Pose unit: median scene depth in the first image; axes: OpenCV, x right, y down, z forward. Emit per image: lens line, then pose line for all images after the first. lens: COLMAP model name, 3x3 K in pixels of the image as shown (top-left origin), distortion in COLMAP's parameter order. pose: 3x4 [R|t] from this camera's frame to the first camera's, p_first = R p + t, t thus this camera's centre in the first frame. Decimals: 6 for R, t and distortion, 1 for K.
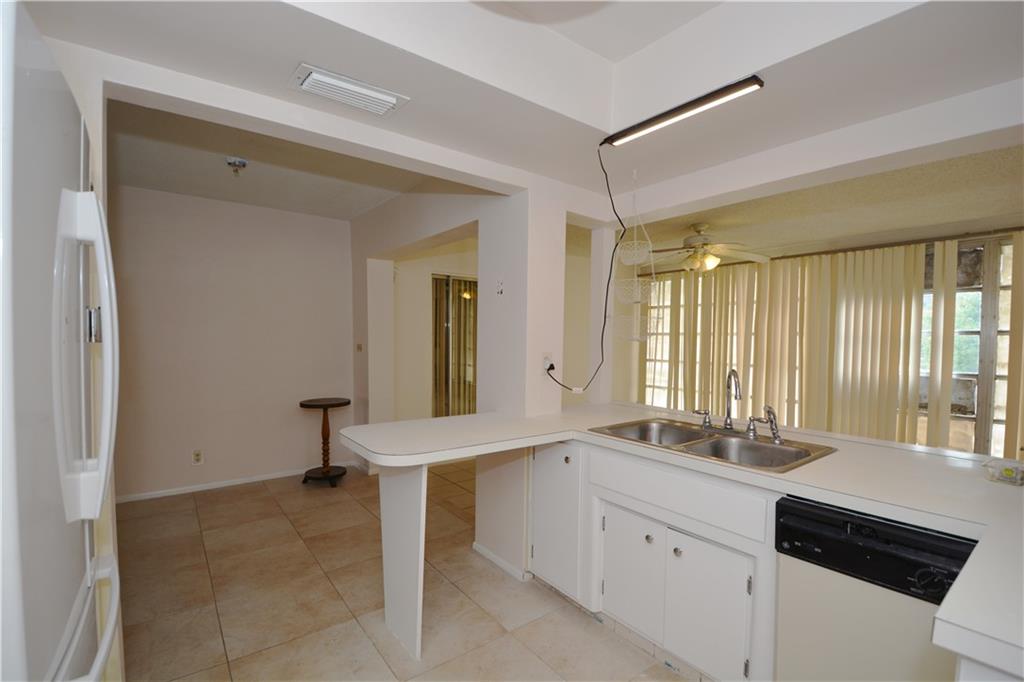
lens RADIAL K [[455.2, 0, 514.7], [0, 455.2, 354.5], [0, 0, 1]] dist [0.015542, -0.023862]
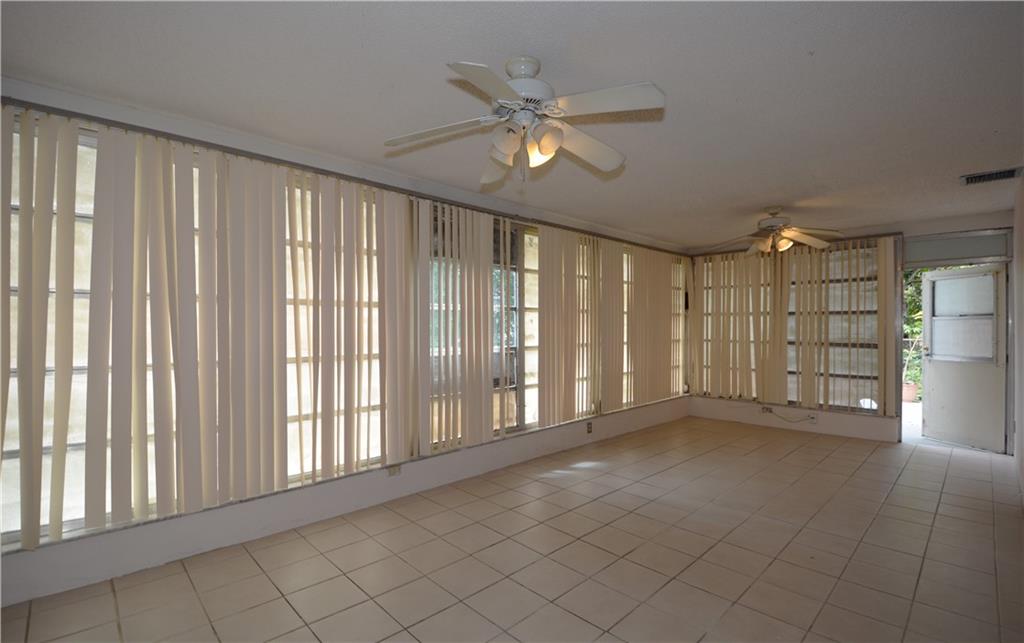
lens RADIAL K [[460.4, 0, 511.7], [0, 460.4, 327.7], [0, 0, 1]] dist [0.000606, -0.000418]
pose [[-0.107961, -0.004206, 0.994146, -0.092873], [0.040078, 0.999160, 0.008580, -0.013384], [-0.993347, 0.040770, -0.107702, 1.131669]]
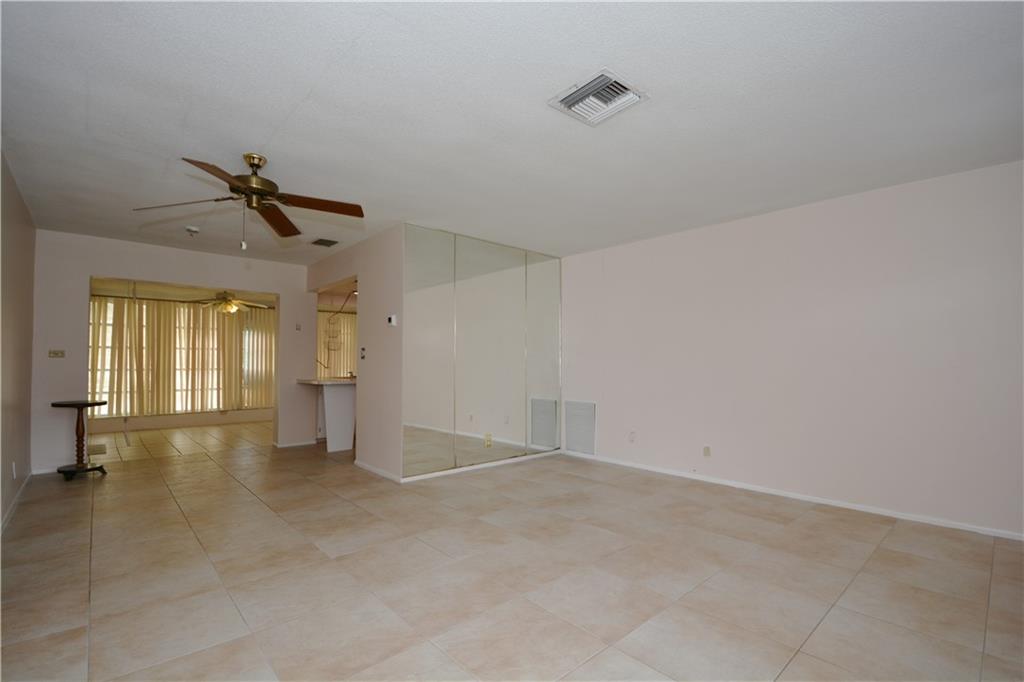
lens RADIAL K [[460.7, 0, 516.5], [0, 460.7, 355.6], [0, 0, 1]] dist [0.002780, -0.016765]
pose [[-0.084537, 0.008229, 0.996386, -1.530351], [0.033945, 0.999409, -0.005374, 0.032173], [-0.995842, 0.033368, -0.084766, 0.048932]]
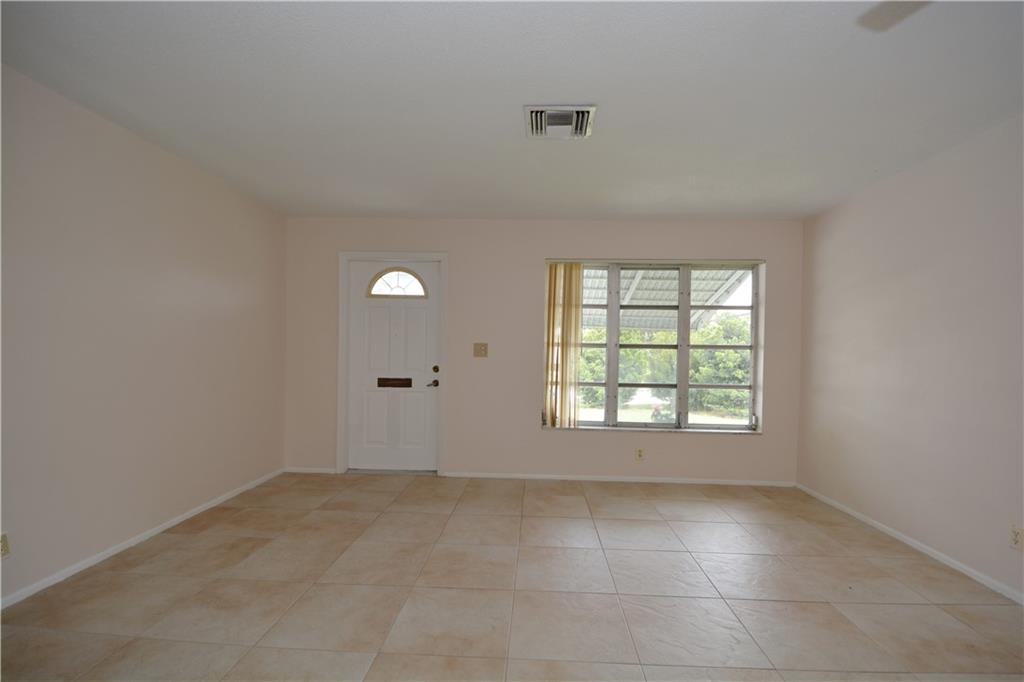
lens RADIAL K [[455.2, 0, 514.7], [0, 455.2, 354.5], [0, 0, 1]] dist [0.015542, -0.023862]
pose [[-0.646590, -0.013151, -0.762724, -0.529494], [-0.054385, 0.998102, 0.028894, 0.009764], [0.760897, 0.060163, -0.646078, 0.245501]]
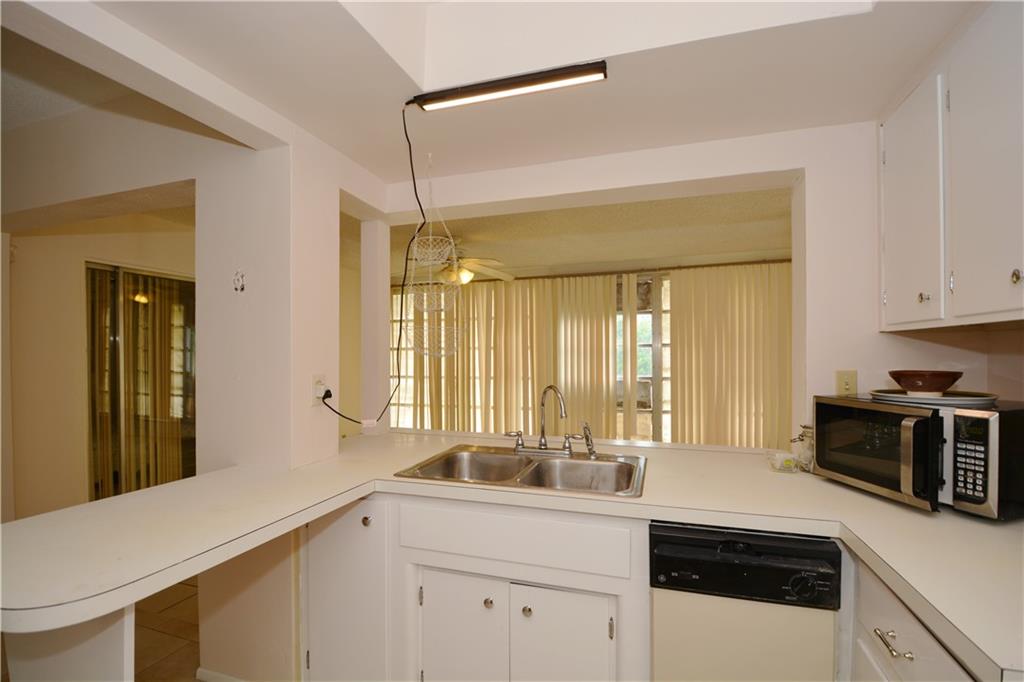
lens RADIAL K [[455.2, 0, 514.7], [0, 455.2, 354.5], [0, 0, 1]] dist [0.015542, -0.023862]
pose [[0.824505, -0.015829, 0.565634, -0.049363], [0.034877, 0.999130, -0.022878, -0.005226], [-0.564779, 0.038590, 0.824339, 0.129393]]
